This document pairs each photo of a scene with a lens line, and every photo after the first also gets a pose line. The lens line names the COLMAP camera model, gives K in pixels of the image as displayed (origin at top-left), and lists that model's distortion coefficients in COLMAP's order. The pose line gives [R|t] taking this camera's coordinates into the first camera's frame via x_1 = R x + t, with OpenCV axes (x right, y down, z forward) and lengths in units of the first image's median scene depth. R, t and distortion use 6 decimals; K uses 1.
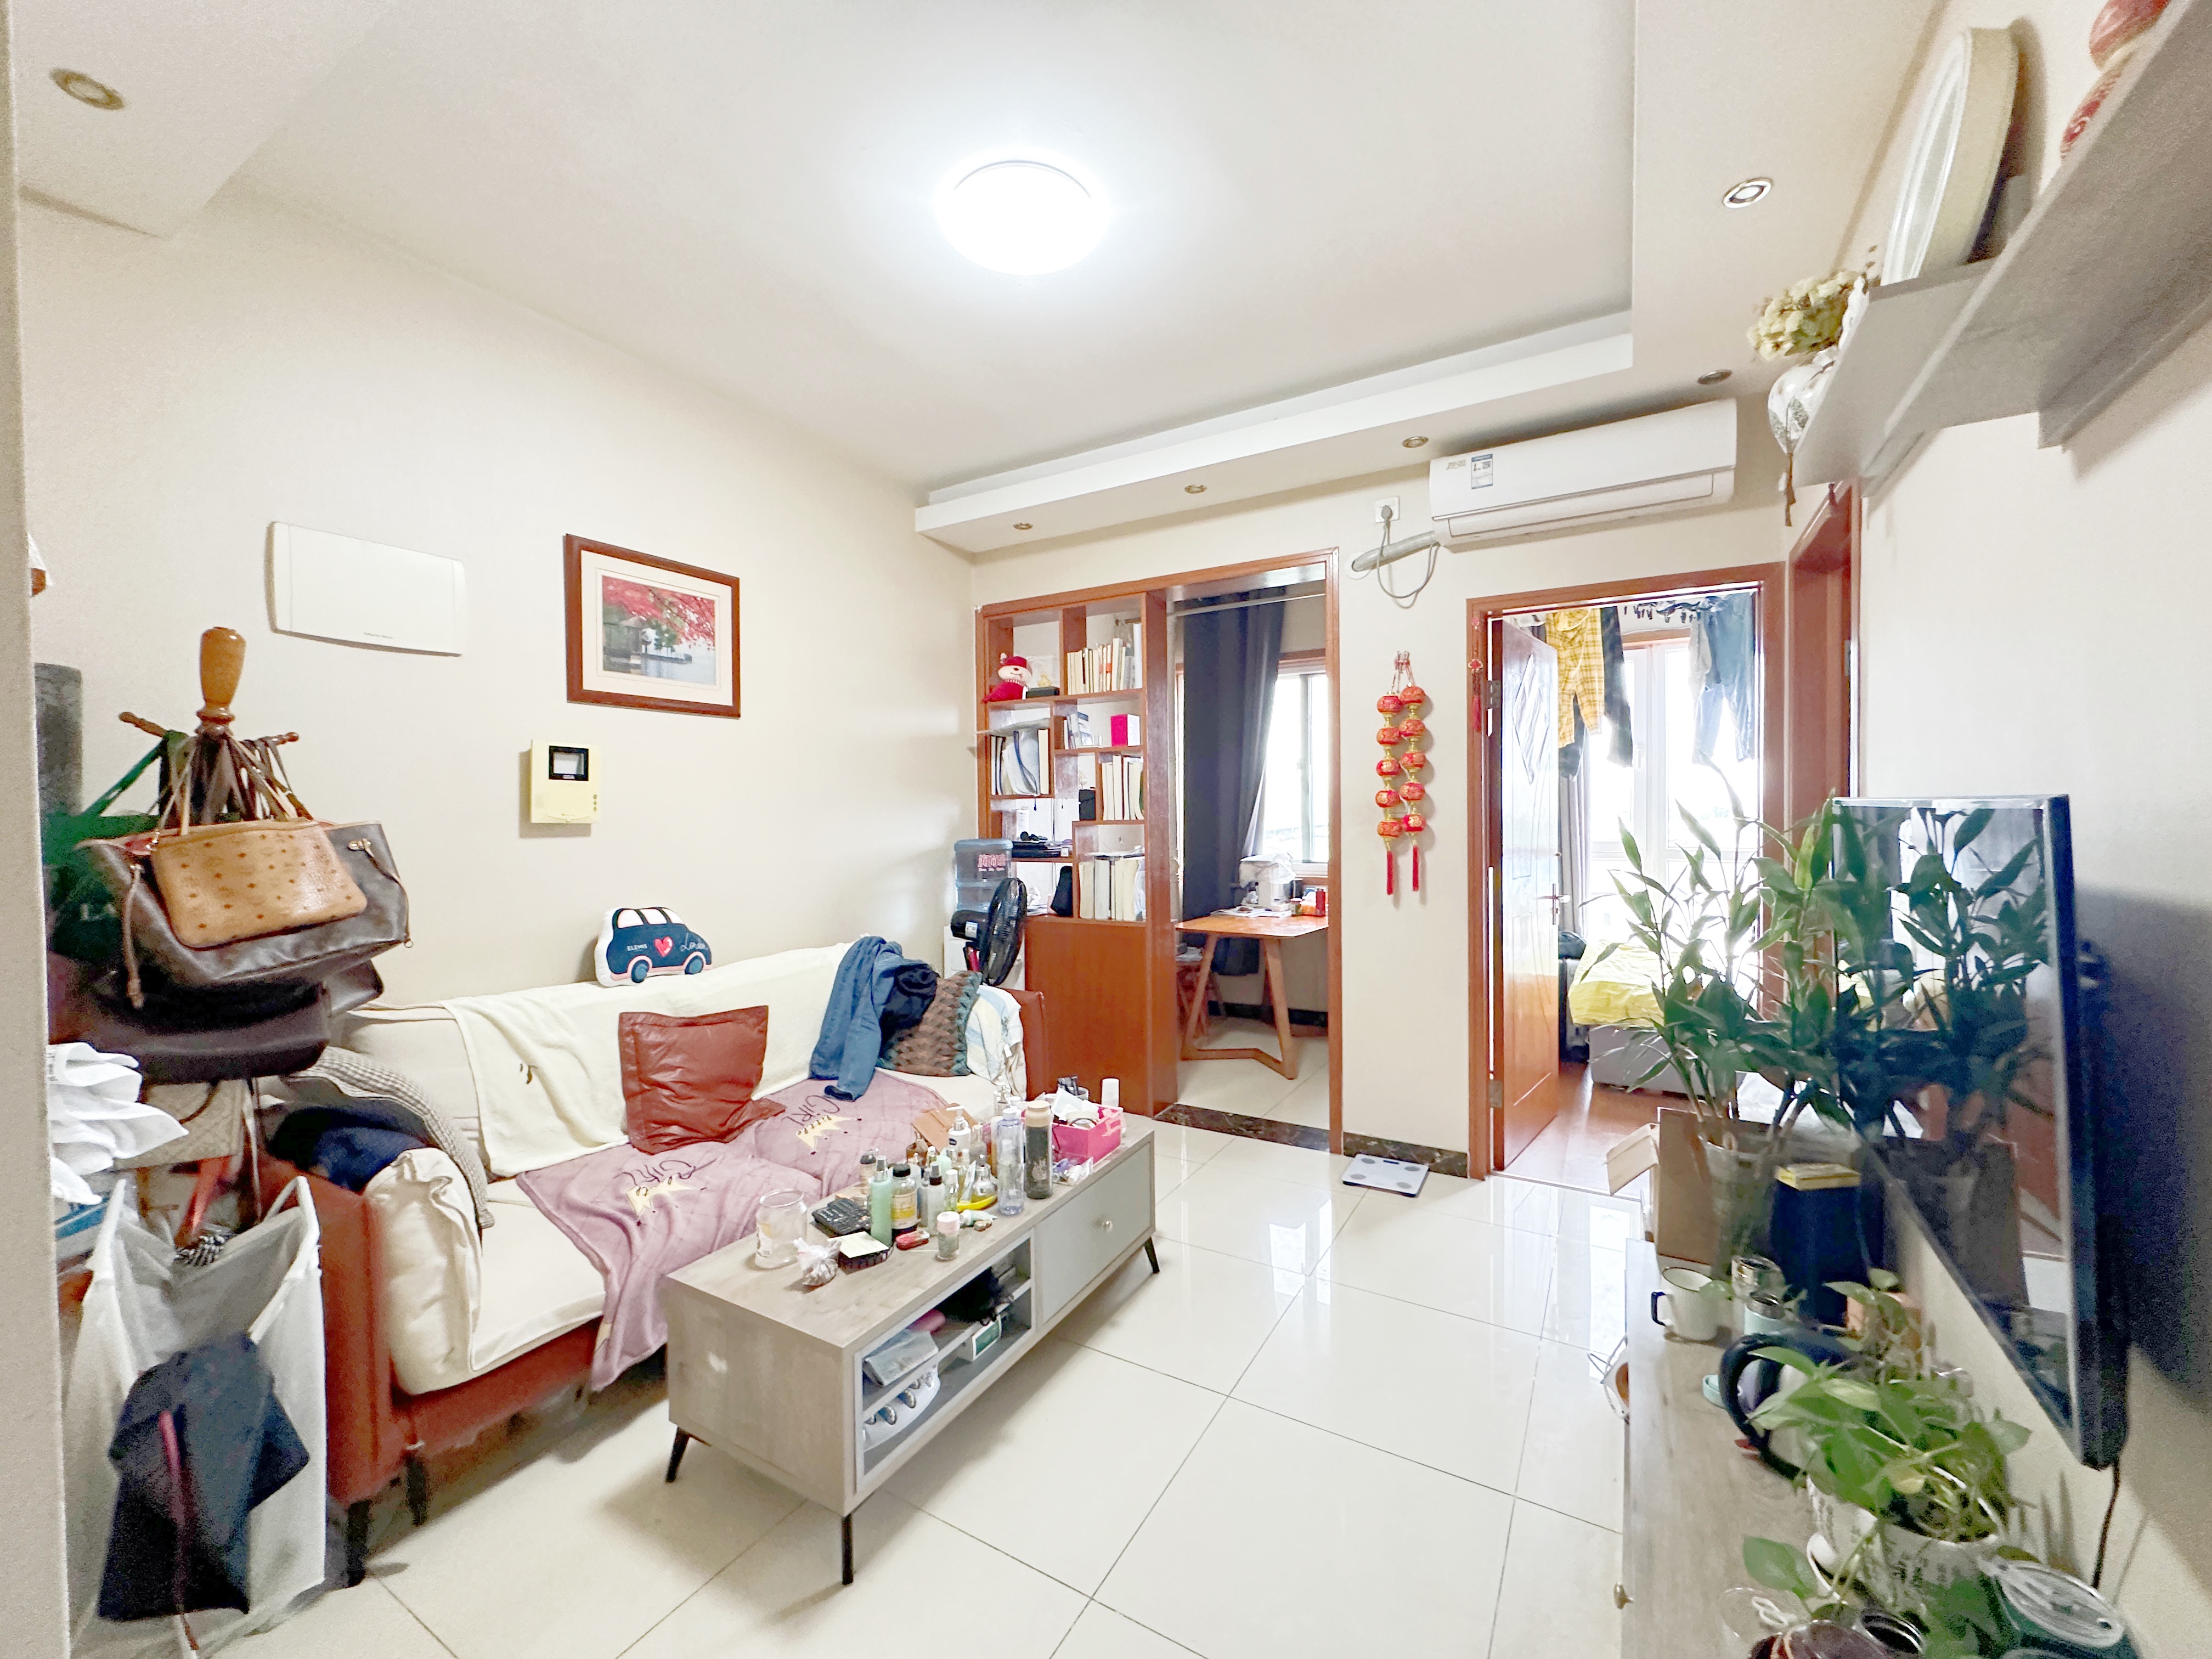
lens RADIAL K [[886.8, 0, 1115.4], [0, 886.8, 827.1], [0, 0, 1]] dist [-0.002889, -0.000191]
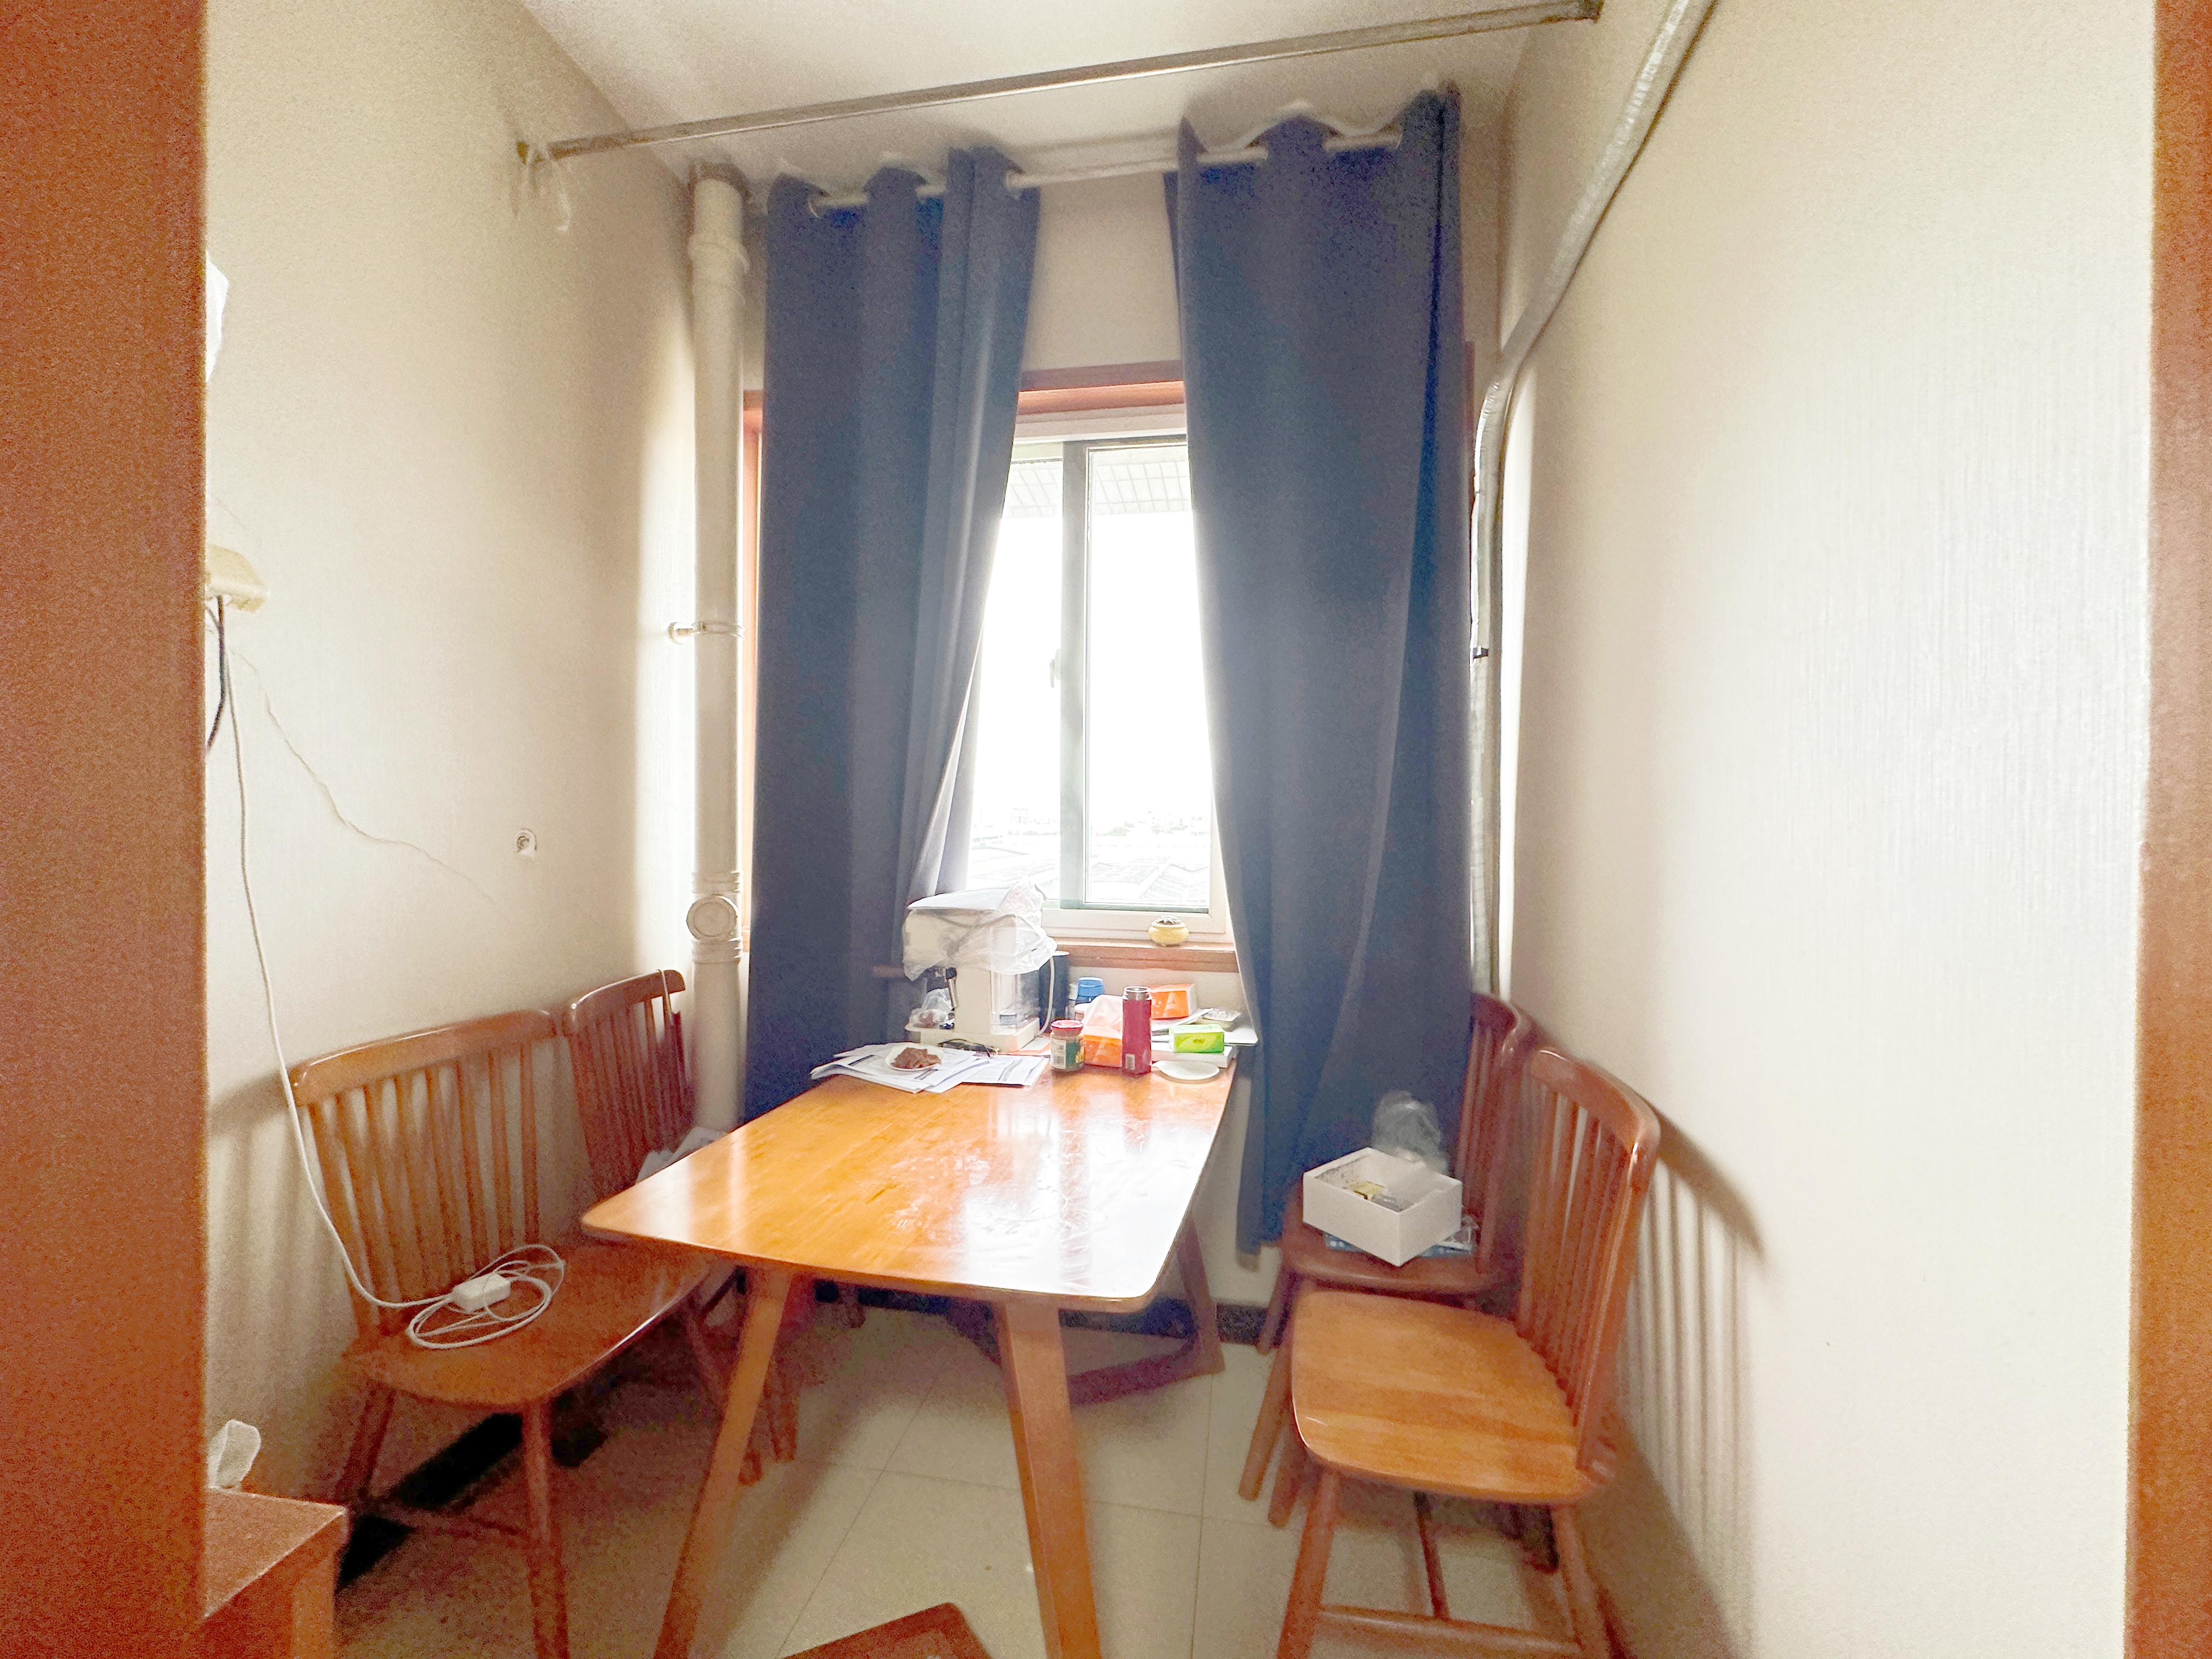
lens RADIAL K [[886.8, 0, 1109.0], [0, 886.8, 834.9], [0, 0, 1]] dist [-0.002889, -0.000191]
pose [[0.935897, 0.021765, 0.351602, 0.093151], [-0.015979, 0.999685, -0.019351, 0.014895], [-0.351912, 0.012492, 0.935950, 0.648808]]
